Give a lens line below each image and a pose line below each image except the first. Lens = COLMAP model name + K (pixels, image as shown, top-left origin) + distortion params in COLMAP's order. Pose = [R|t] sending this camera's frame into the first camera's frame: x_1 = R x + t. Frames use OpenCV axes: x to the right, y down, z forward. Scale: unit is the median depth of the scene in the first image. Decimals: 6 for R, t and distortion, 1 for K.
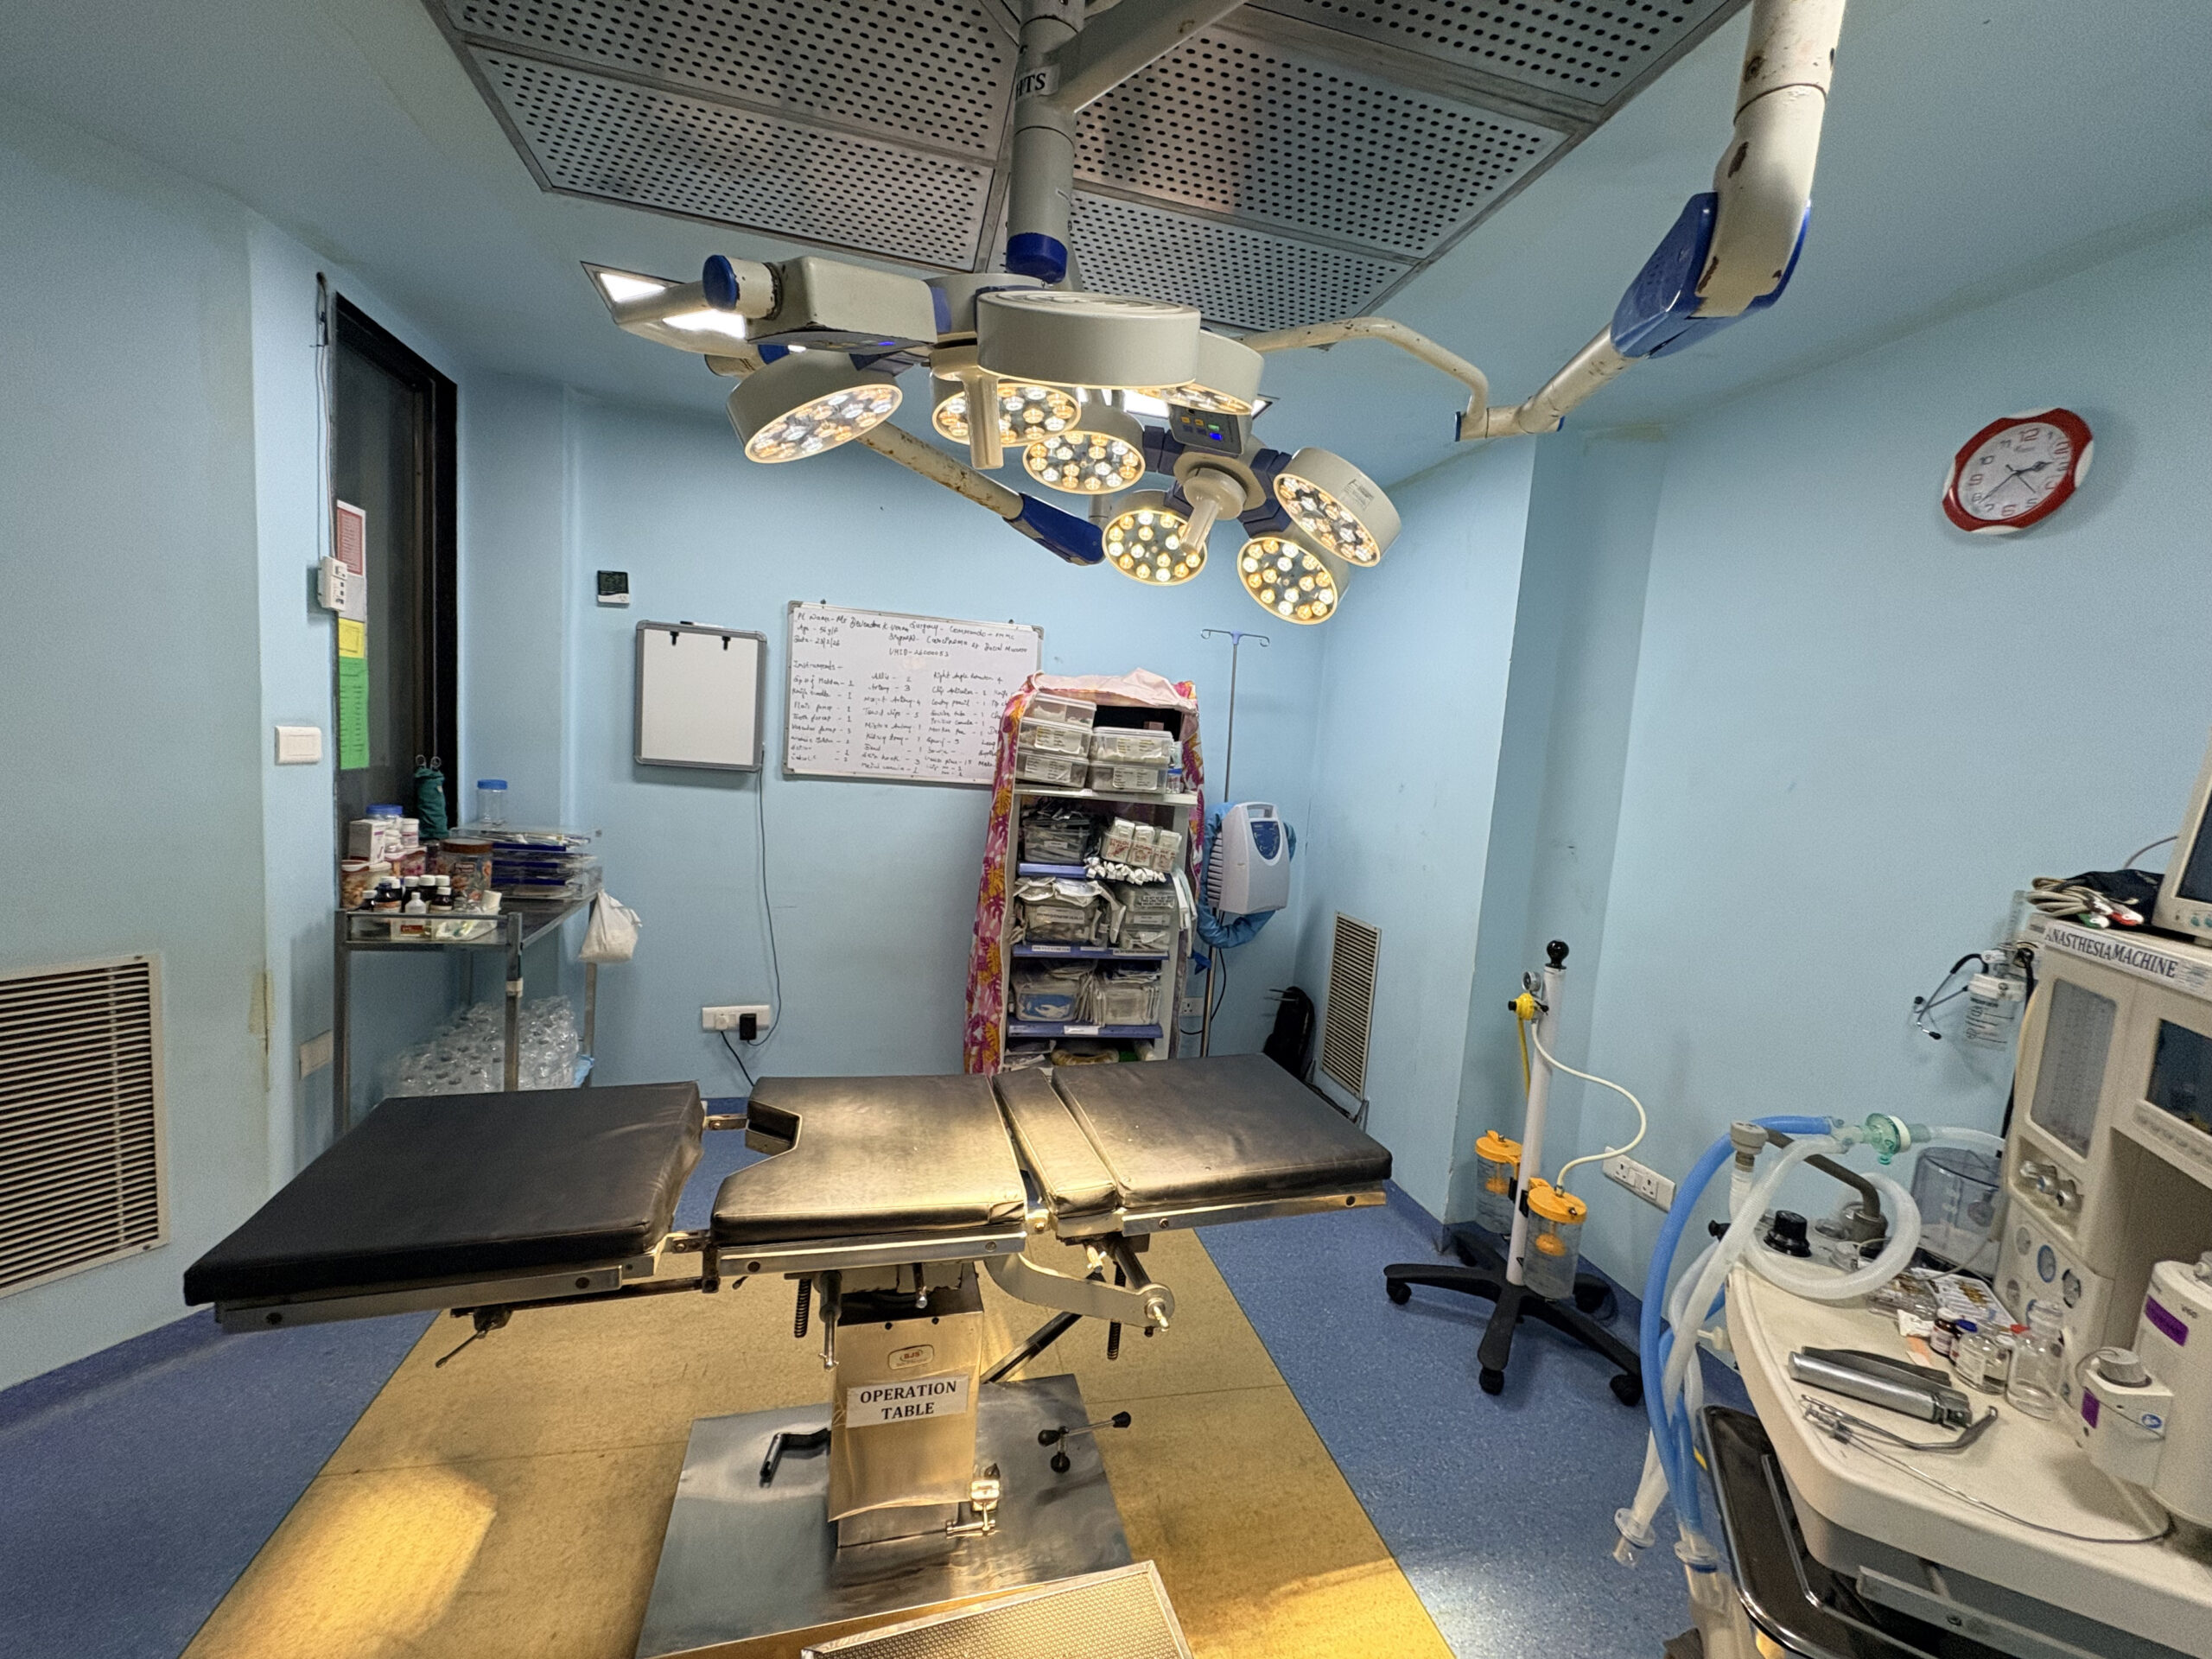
lens RADIAL K [[879.6, 0, 1116.7], [0, 879.6, 818.9], [0, 0, 1]] dist [-0.002447, 0.000506]
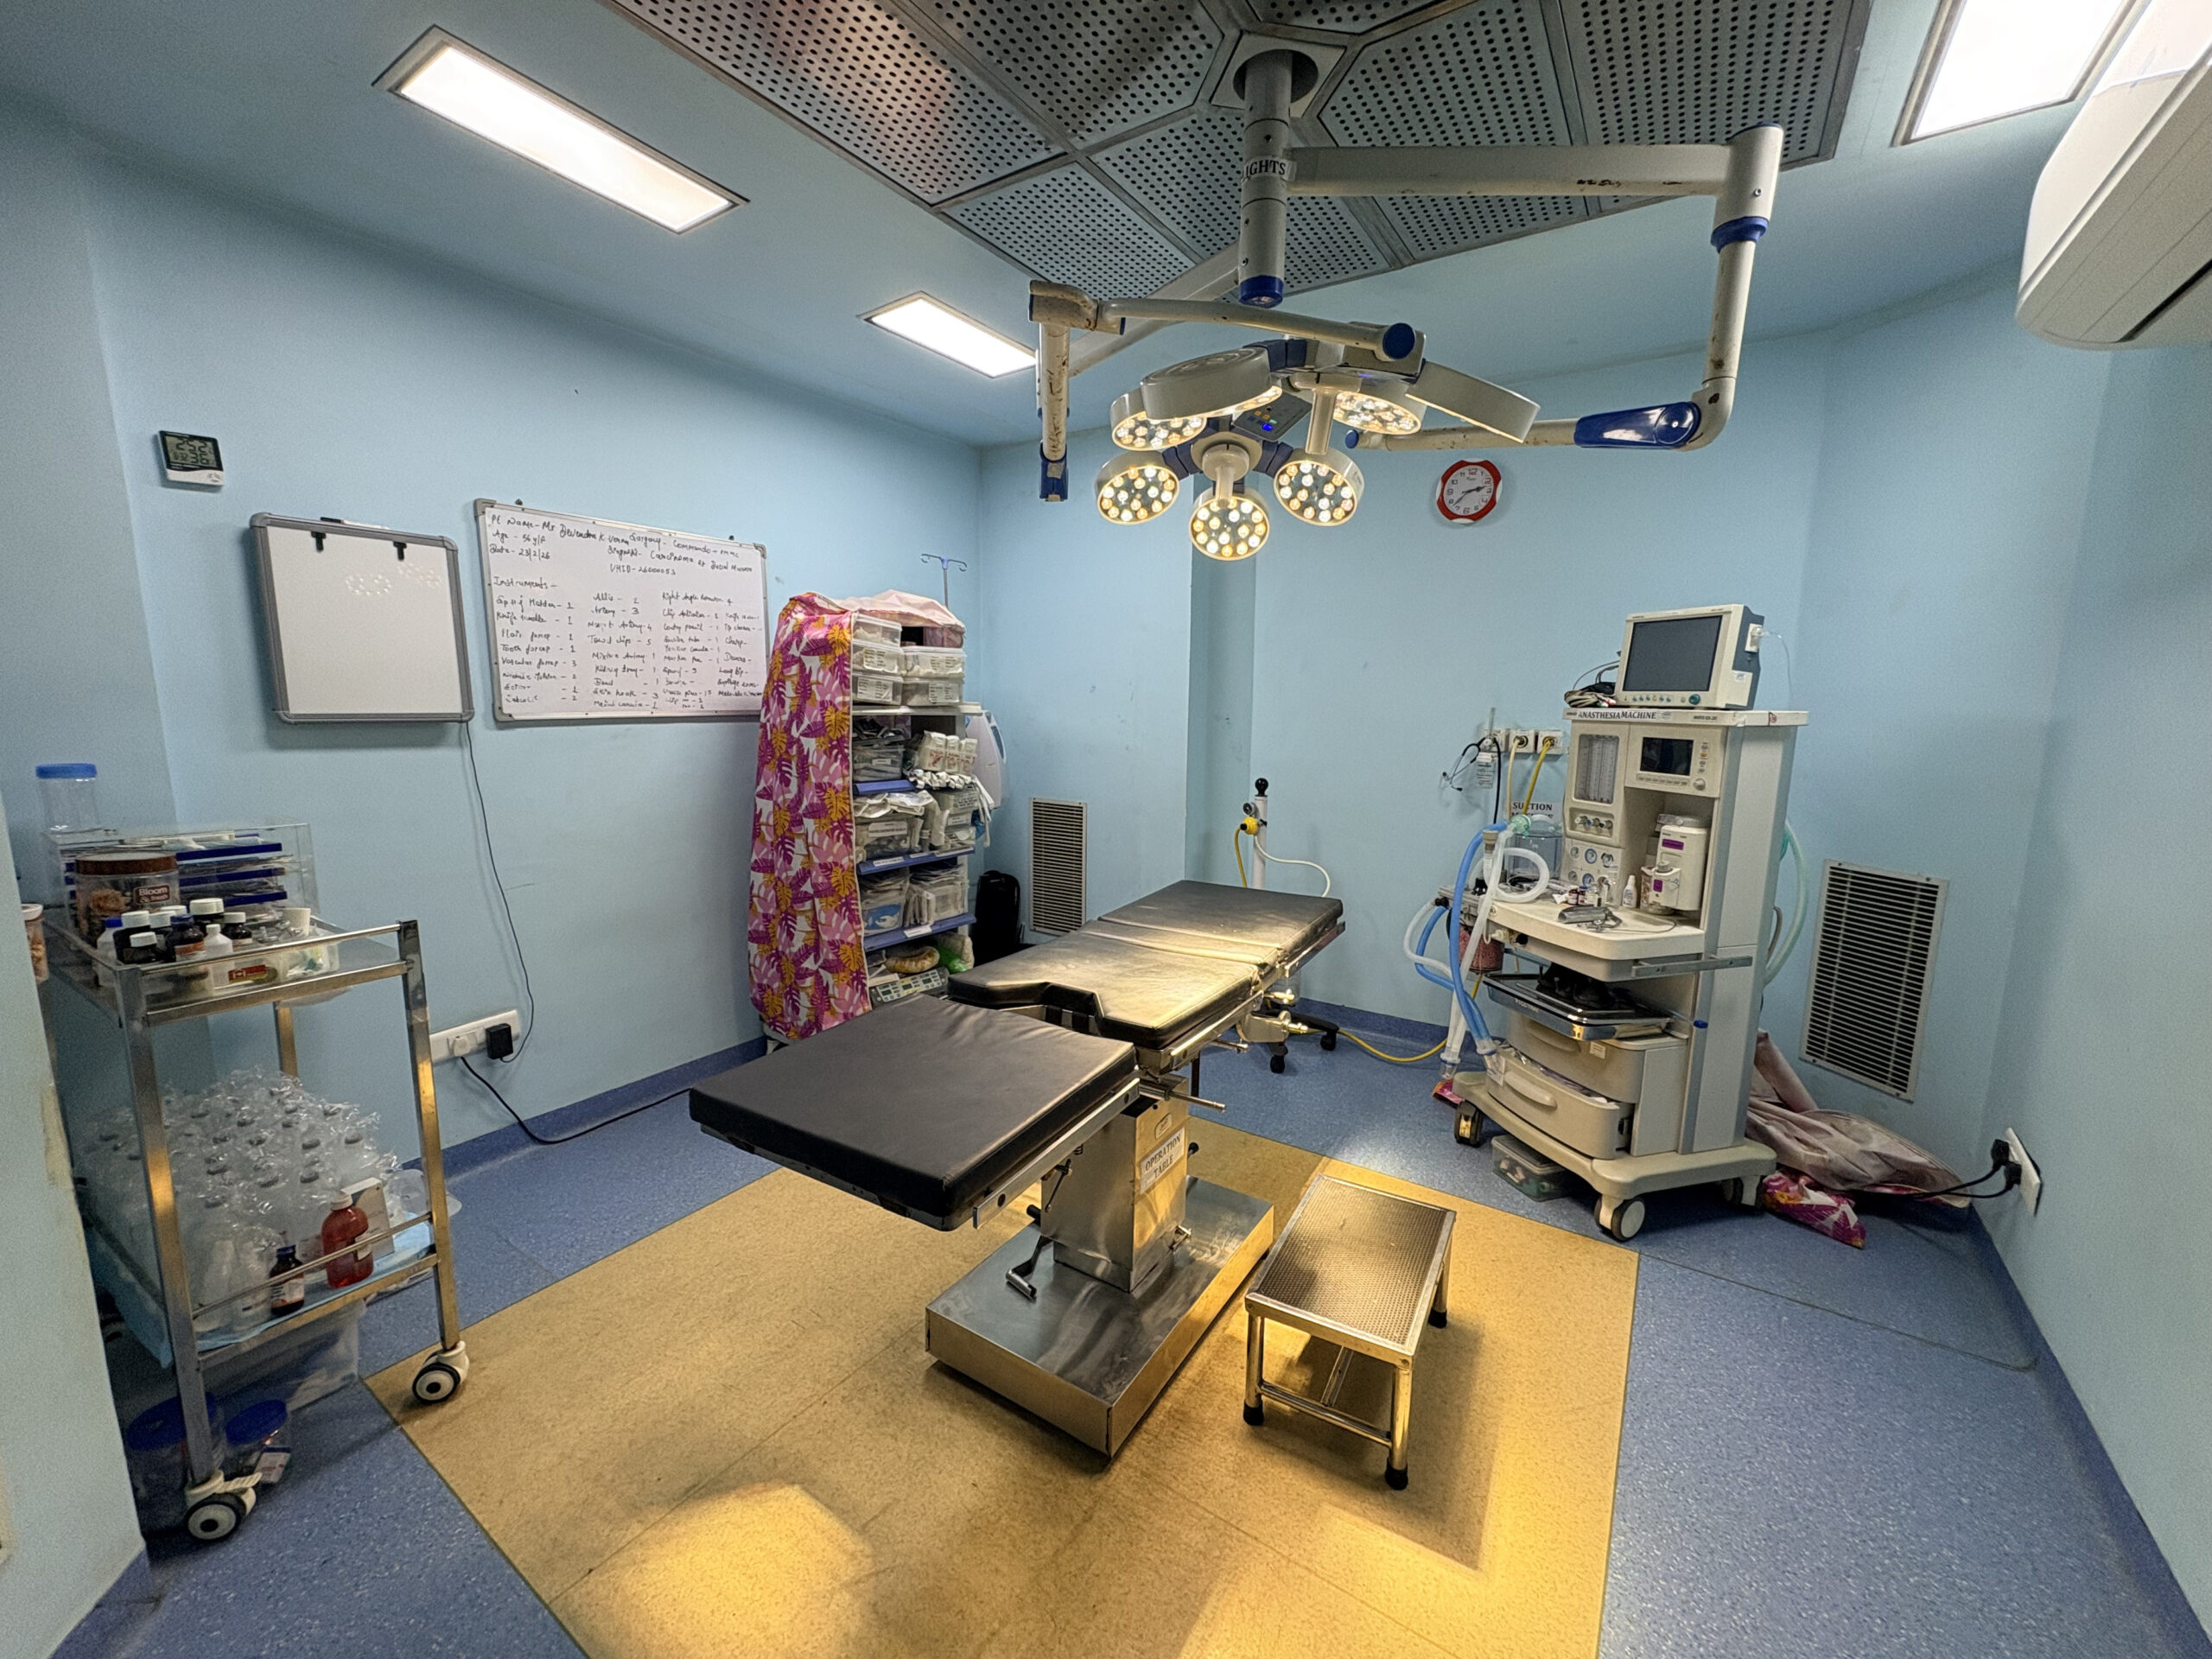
lens RADIAL K [[879.6, 0, 1099.3], [0, 879.6, 817.0], [0, 0, 1]] dist [-0.002447, 0.000506]
pose [[0.743904, -0.158587, 0.649198, -0.553453], [0.105527, 0.987123, 0.120215, -0.004230], [-0.659903, -0.020921, 0.751060, 0.045010]]
